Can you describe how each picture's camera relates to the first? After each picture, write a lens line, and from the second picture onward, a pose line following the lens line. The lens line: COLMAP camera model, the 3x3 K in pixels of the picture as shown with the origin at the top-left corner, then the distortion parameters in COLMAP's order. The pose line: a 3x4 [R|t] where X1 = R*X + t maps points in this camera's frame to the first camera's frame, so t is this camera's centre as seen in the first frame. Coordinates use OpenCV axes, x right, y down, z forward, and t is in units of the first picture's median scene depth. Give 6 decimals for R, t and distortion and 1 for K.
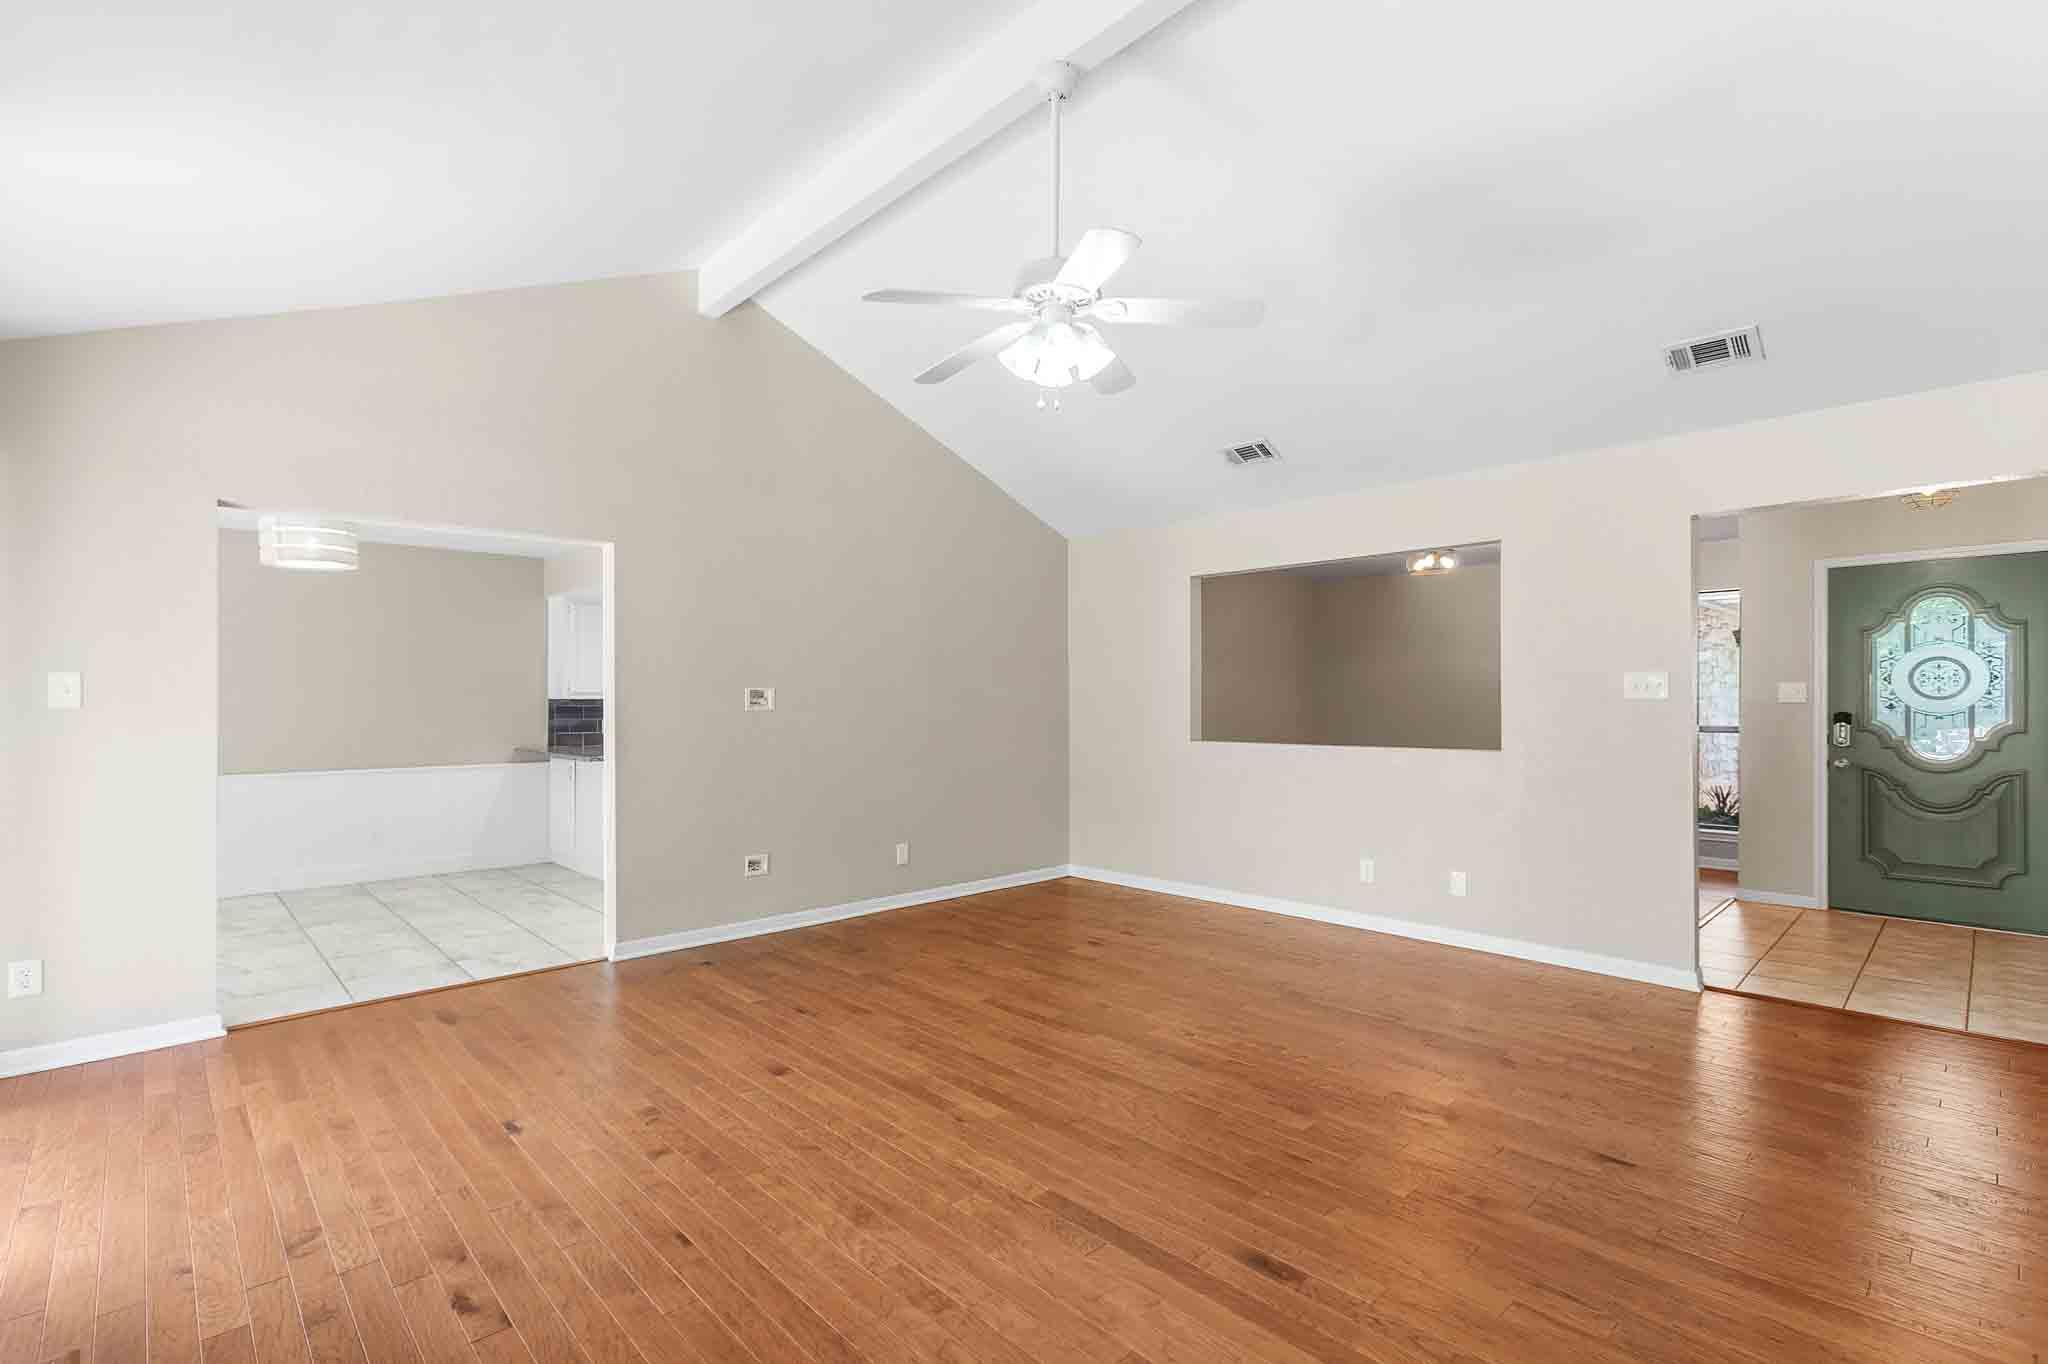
lens RADIAL K [[930.0, 0, 989.1], [0, 930.0, 711.5], [0, 0, 1]] dist [0.000075, 0.000338]
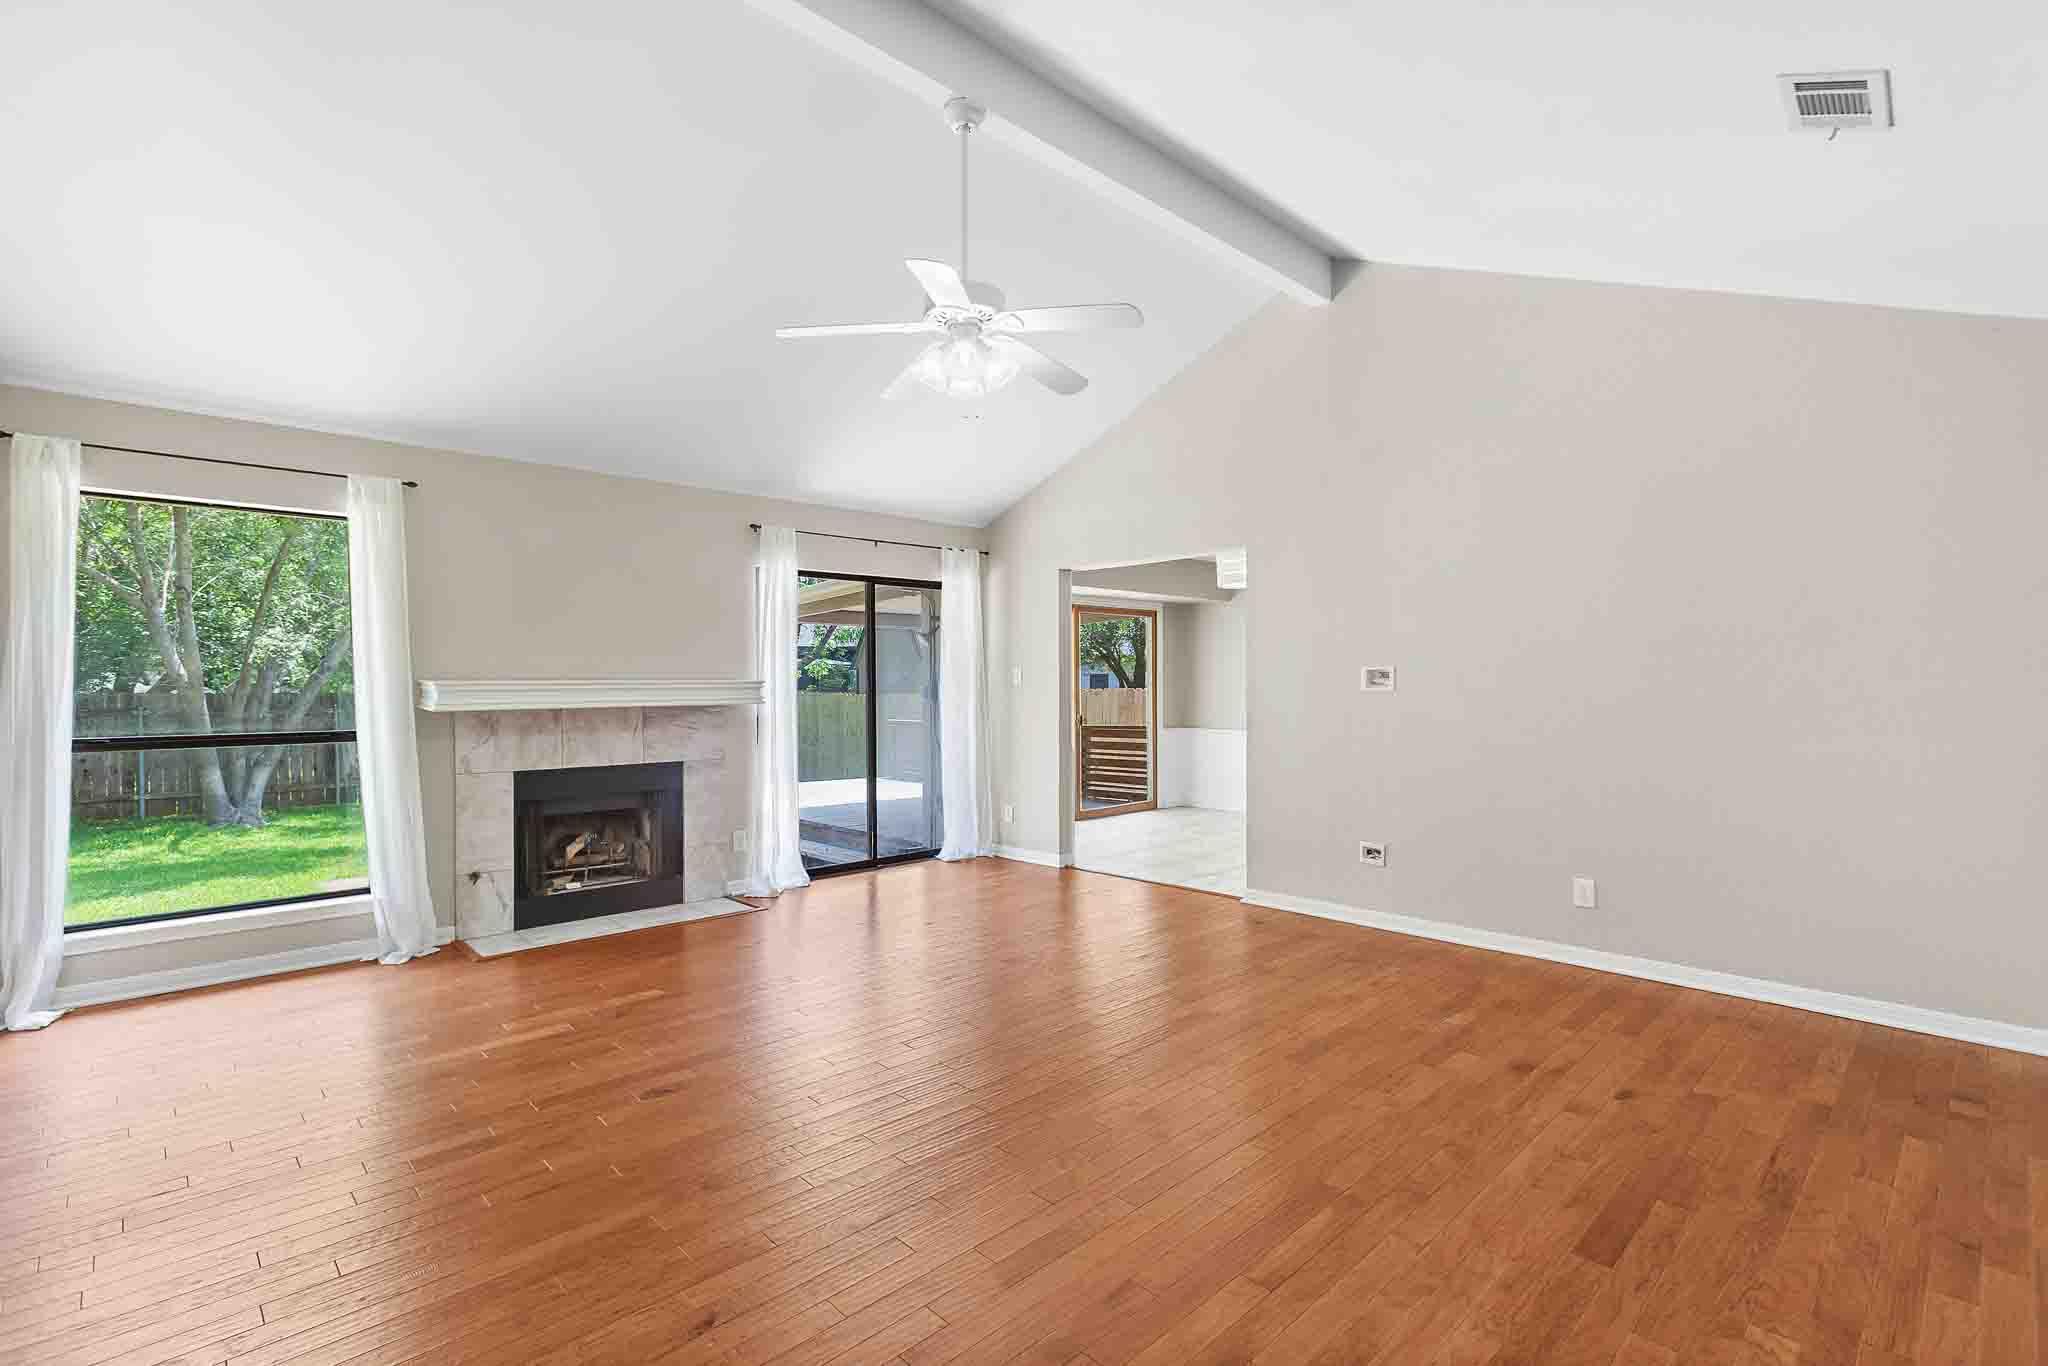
lens RADIAL K [[958.9, 0, 1024.0], [0, 958.9, 683.0], [0, 0, 1]] dist [-0.000334, 0.000030]
pose [[0.036148, 0.008757, -0.999308, 0.737985], [-0.001540, 0.999961, 0.008707, -0.017987], [0.999345, 0.001225, 0.036160, 0.621902]]
